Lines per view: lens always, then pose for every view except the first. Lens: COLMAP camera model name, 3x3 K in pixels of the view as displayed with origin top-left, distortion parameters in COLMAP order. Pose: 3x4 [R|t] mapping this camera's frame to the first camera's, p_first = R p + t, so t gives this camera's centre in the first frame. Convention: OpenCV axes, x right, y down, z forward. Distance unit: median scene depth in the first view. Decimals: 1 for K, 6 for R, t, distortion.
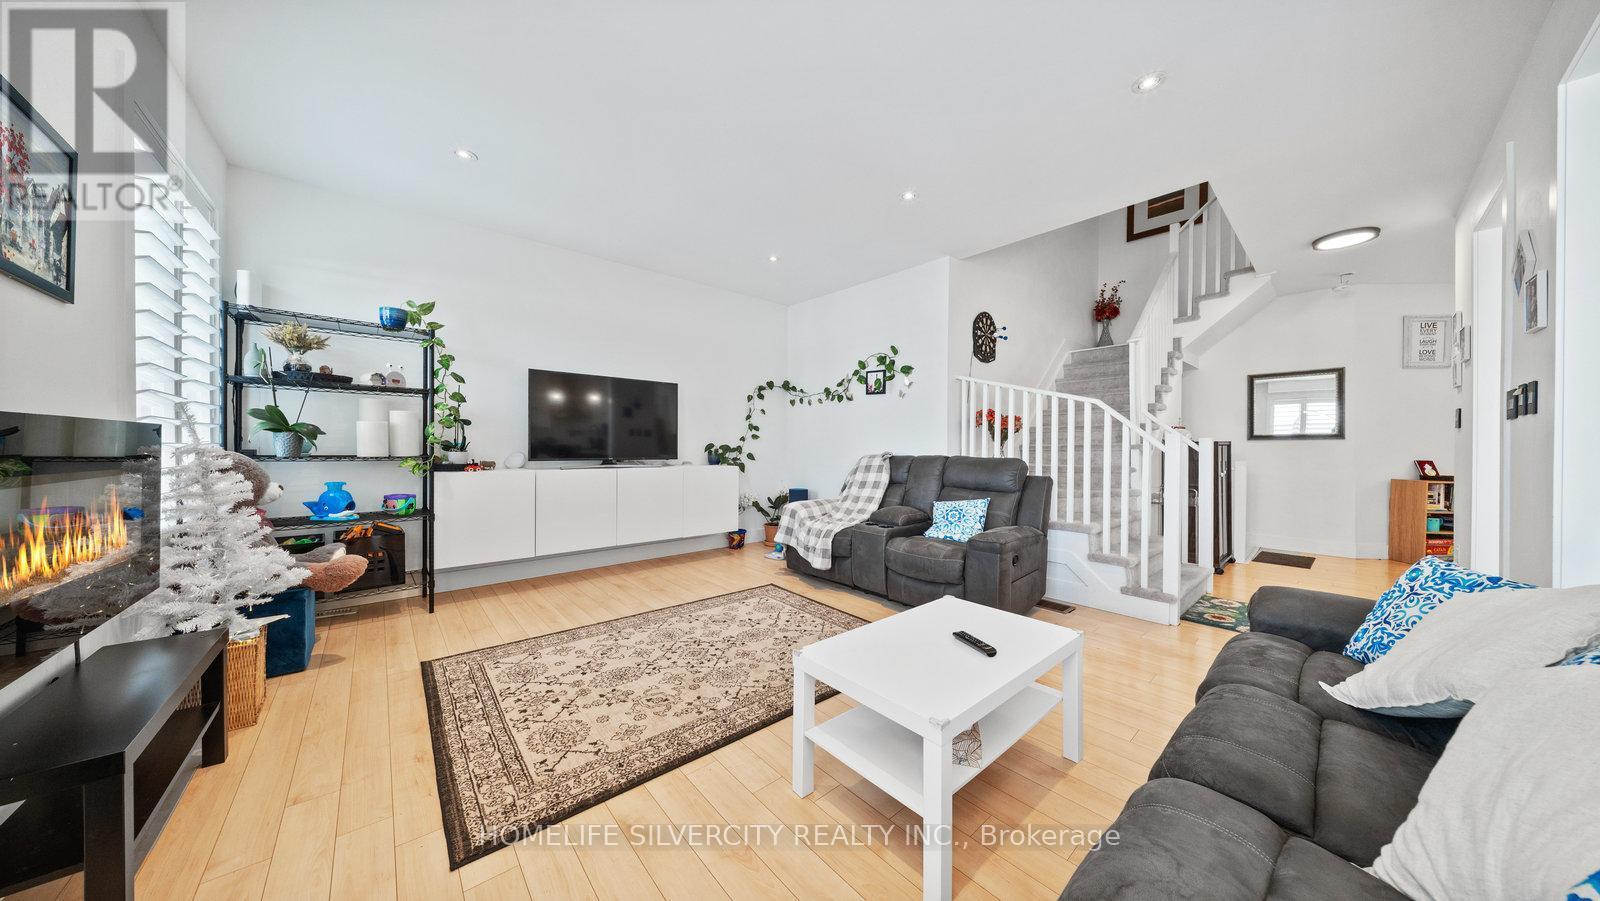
lens RADIAL K [[490.3, 0, 805.3], [0, 490.3, 450.7], [0, 0, 1]] dist [-0.000246, -0.000016]
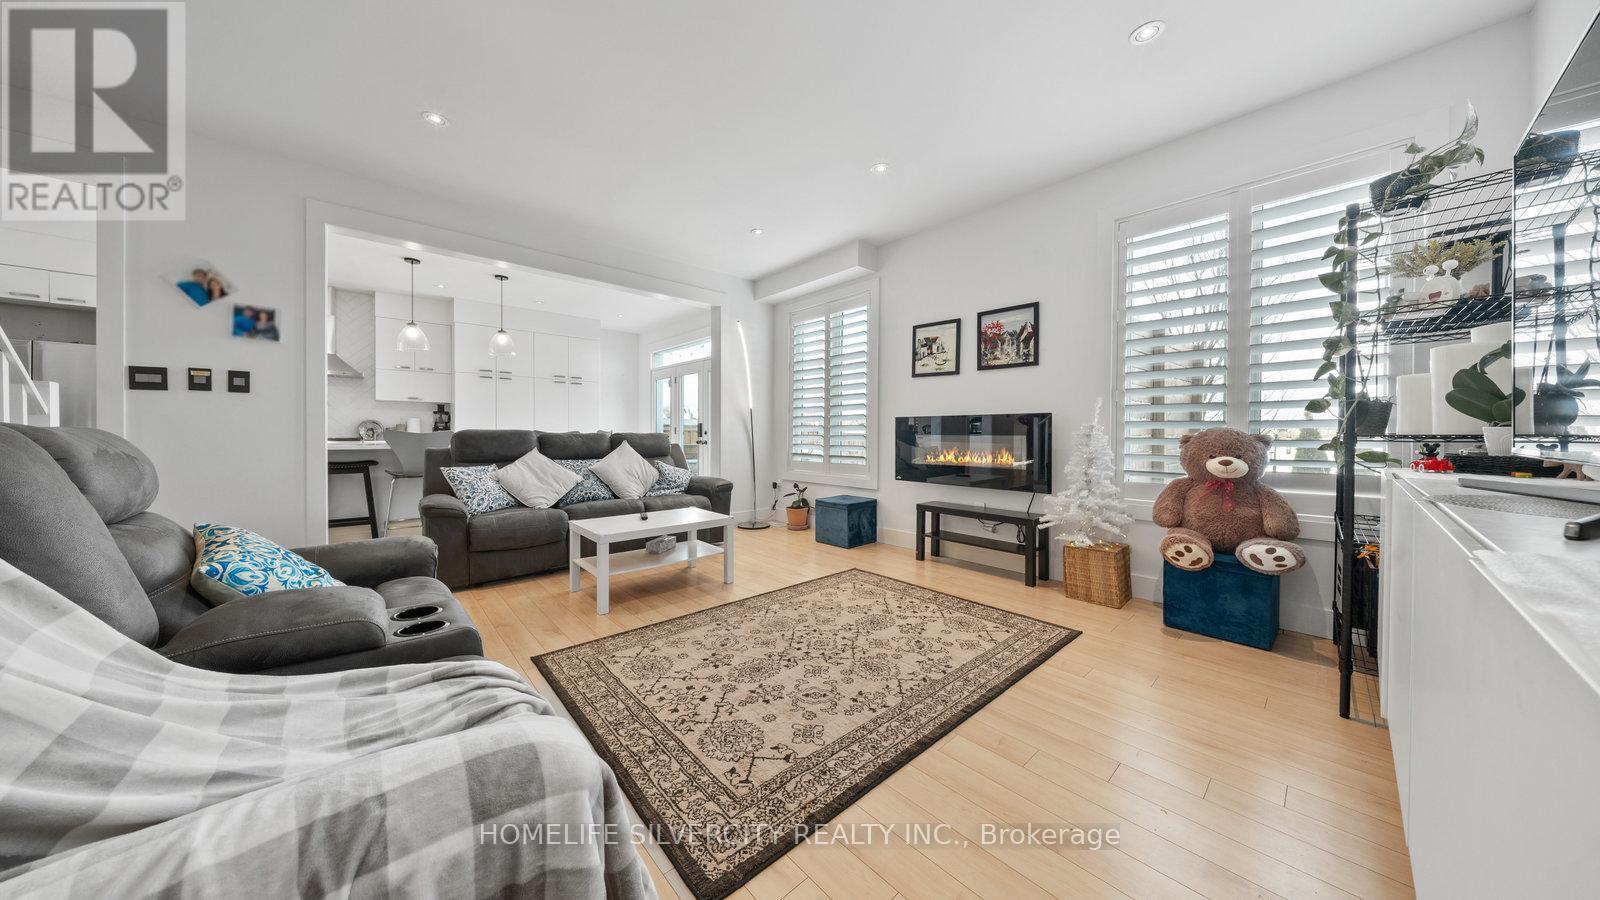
lens RADIAL K [[485.0, 0, 802.6], [0, 485.0, 430.7], [0, 0, 1]] dist [0.000126, -0.000023]
pose [[-0.999761, -0.009890, -0.019489, -0.152085], [-0.009954, 0.999945, 0.003158, 0.013159], [0.019456, 0.003352, -0.999805, 1.700913]]
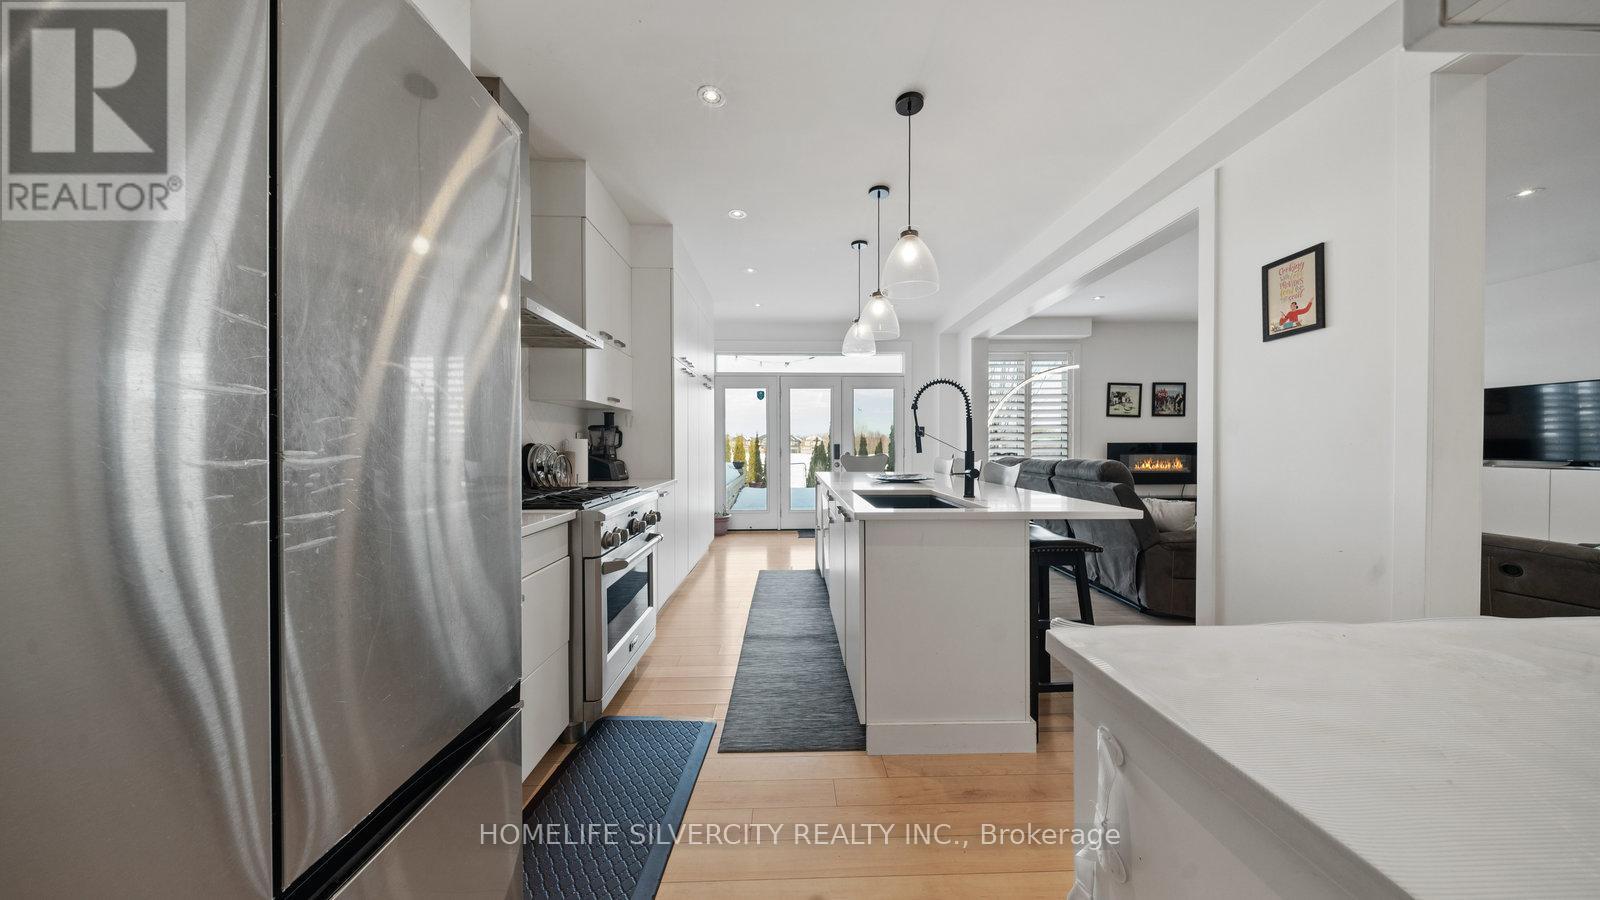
lens RADIAL K [[470.4, 0, 804.0], [0, 470.4, 446.9], [0, 0, 1]] dist [0.000207, -0.000047]
pose [[-0.633300, 0.000201, -0.773906, 2.062961], [-0.007522, 0.999951, 0.006415, -0.010258], [0.773869, 0.009884, -0.633268, 0.521946]]
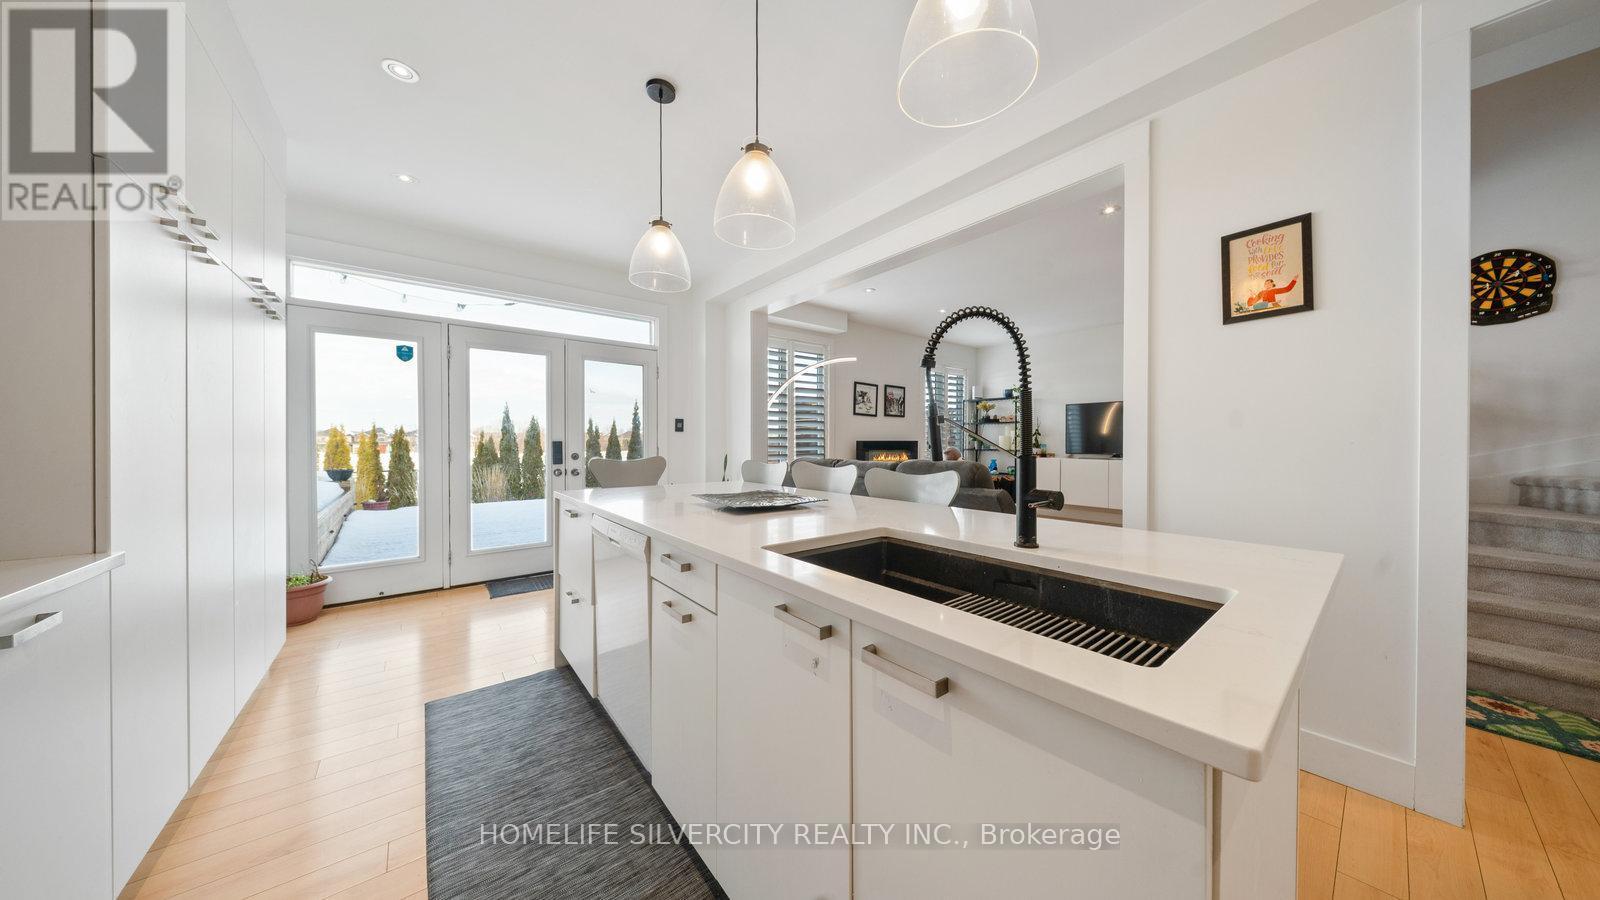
lens RADIAL K [[470.4, 0, 804.0], [0, 470.4, 446.9], [0, 0, 1]] dist [0.000207, -0.000047]
pose [[-0.033272, 0.005521, -0.999431, 1.694256], [-0.008960, 0.999943, 0.005822, -0.008449], [0.999406, 0.009148, -0.033220, 0.068379]]
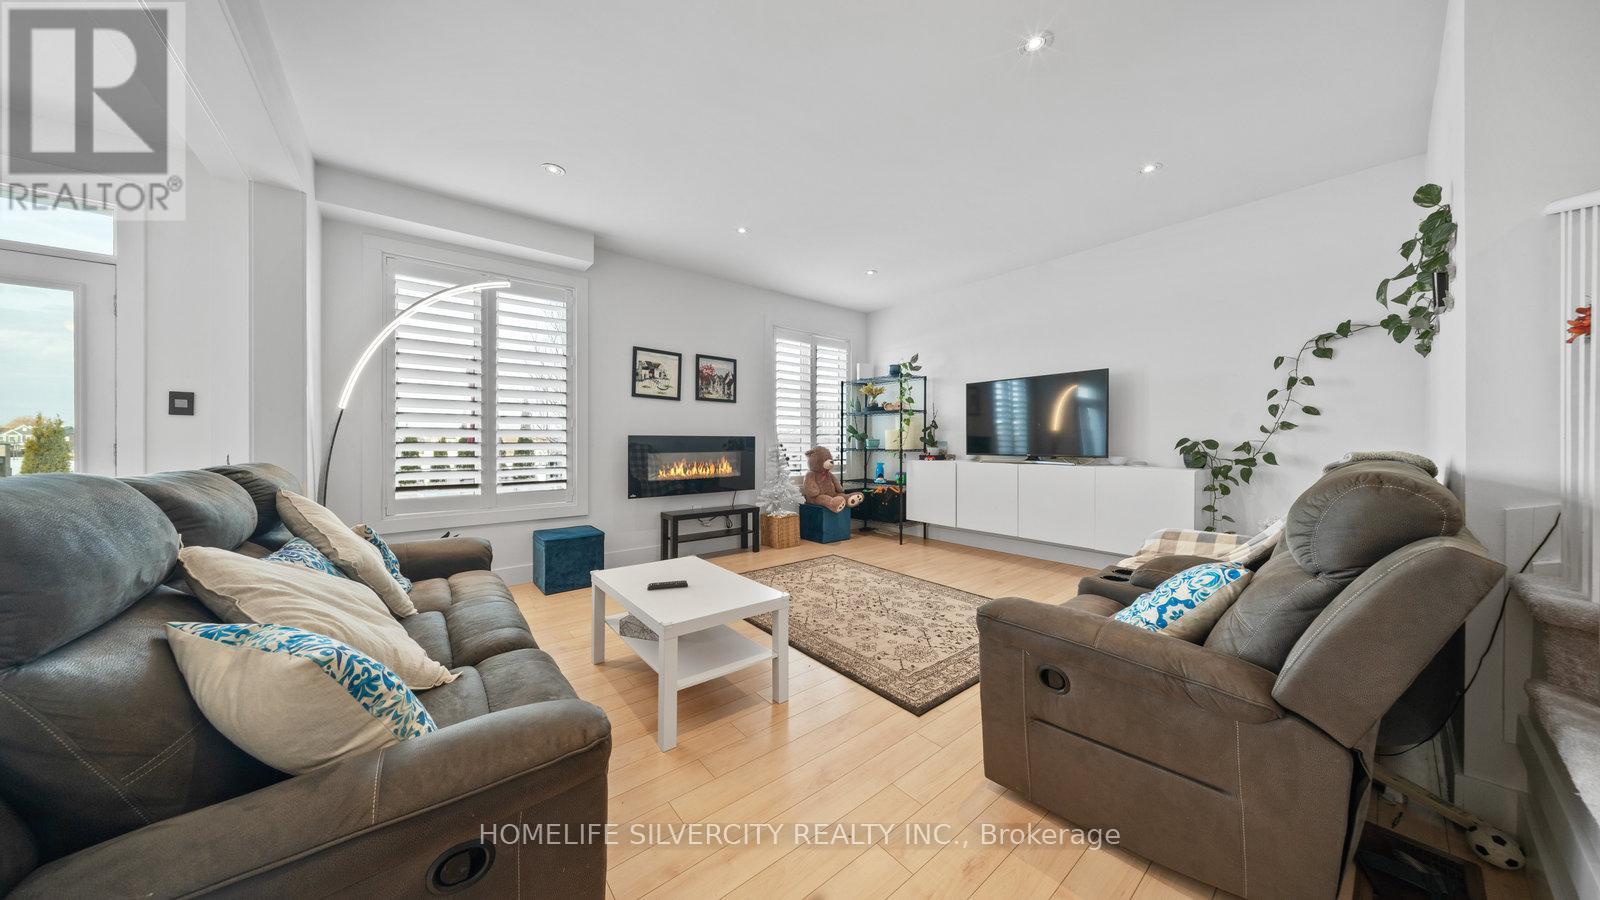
lens RADIAL K [[470.4, 0, 804.0], [0, 470.4, 446.9], [0, 0, 1]] dist [0.000207, -0.000047]
pose [[-0.040864, -0.000319, -0.999165, 0.927465], [-0.007299, 0.999973, -0.000021, 0.004924], [0.999138, 0.007292, -0.040865, 0.822294]]
